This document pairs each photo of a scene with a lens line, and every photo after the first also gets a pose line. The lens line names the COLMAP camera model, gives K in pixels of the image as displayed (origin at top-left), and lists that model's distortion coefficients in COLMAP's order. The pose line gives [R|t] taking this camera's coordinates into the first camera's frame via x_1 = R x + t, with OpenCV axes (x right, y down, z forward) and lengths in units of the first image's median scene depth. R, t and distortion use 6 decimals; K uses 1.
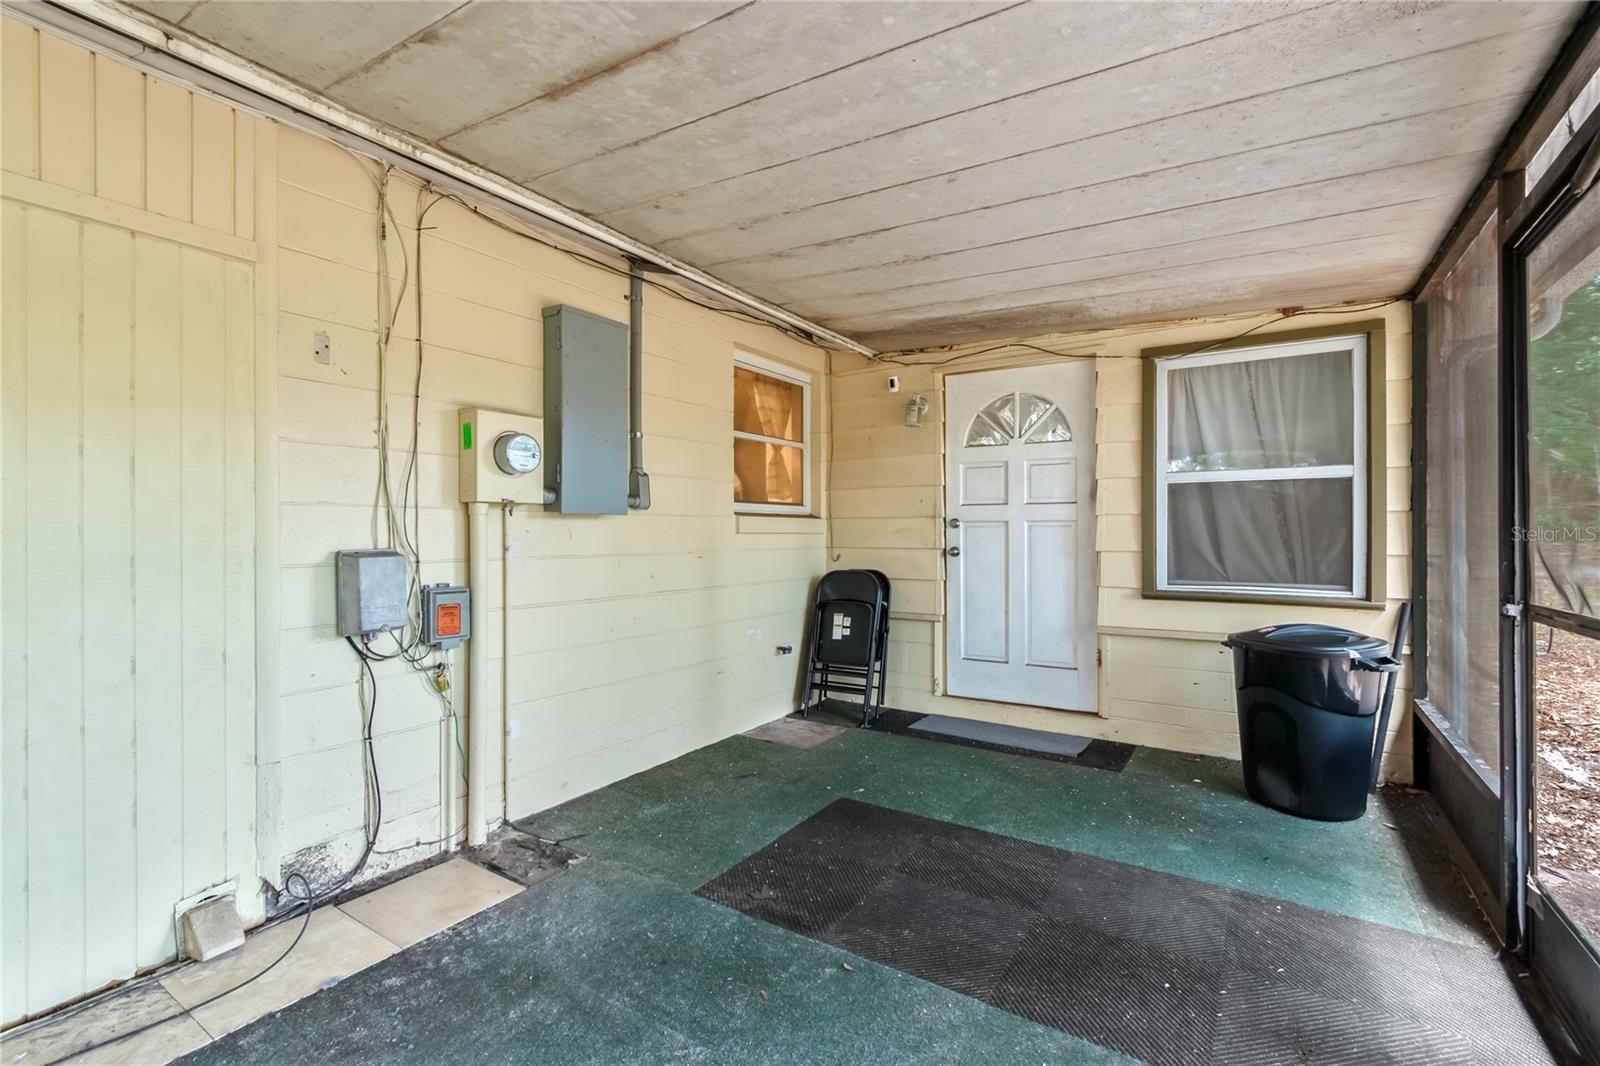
lens RADIAL K [[726.2, 0, 802.0], [0, 726.2, 531.0], [0, 0, 1]] dist [0.004298, -0.001552]
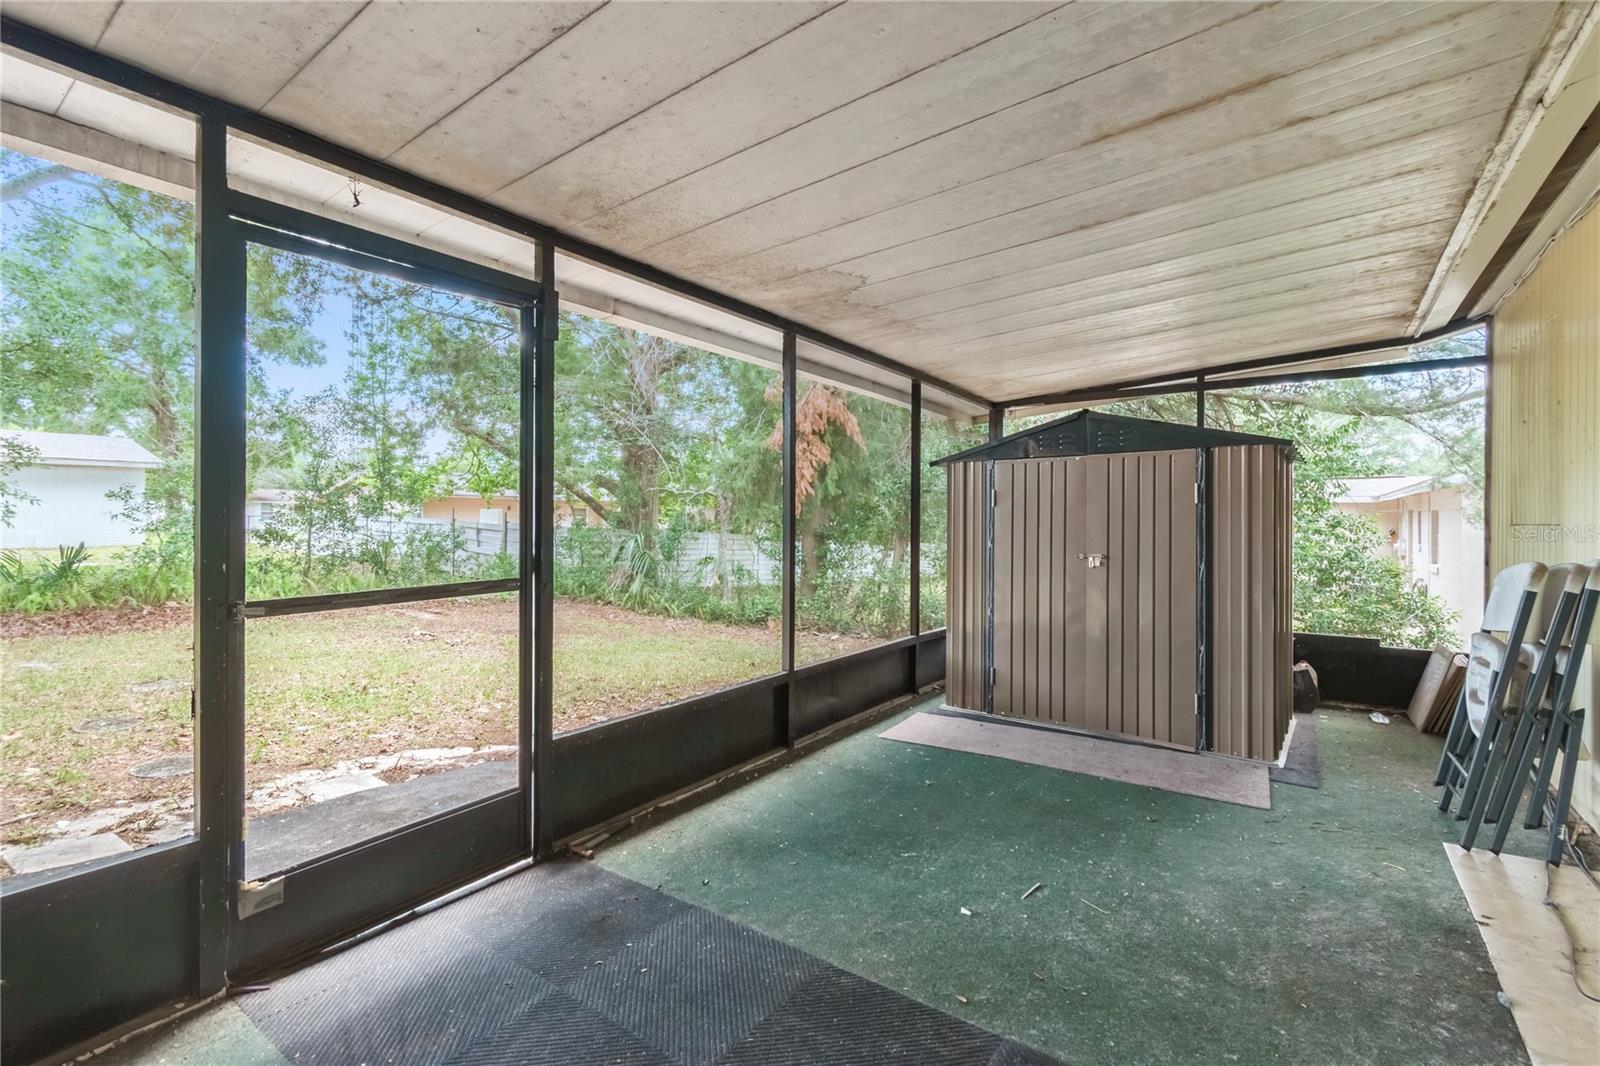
lens RADIAL K [[726.2, 0, 800.7], [0, 726.2, 526.1], [0, 0, 1]] dist [0.004298, -0.001552]
pose [[-0.998623, -0.000767, 0.052458, 0.230289], [-0.000963, 0.999993, -0.003717, 0.003409], [-0.052454, -0.003762, -0.998616, 2.036280]]
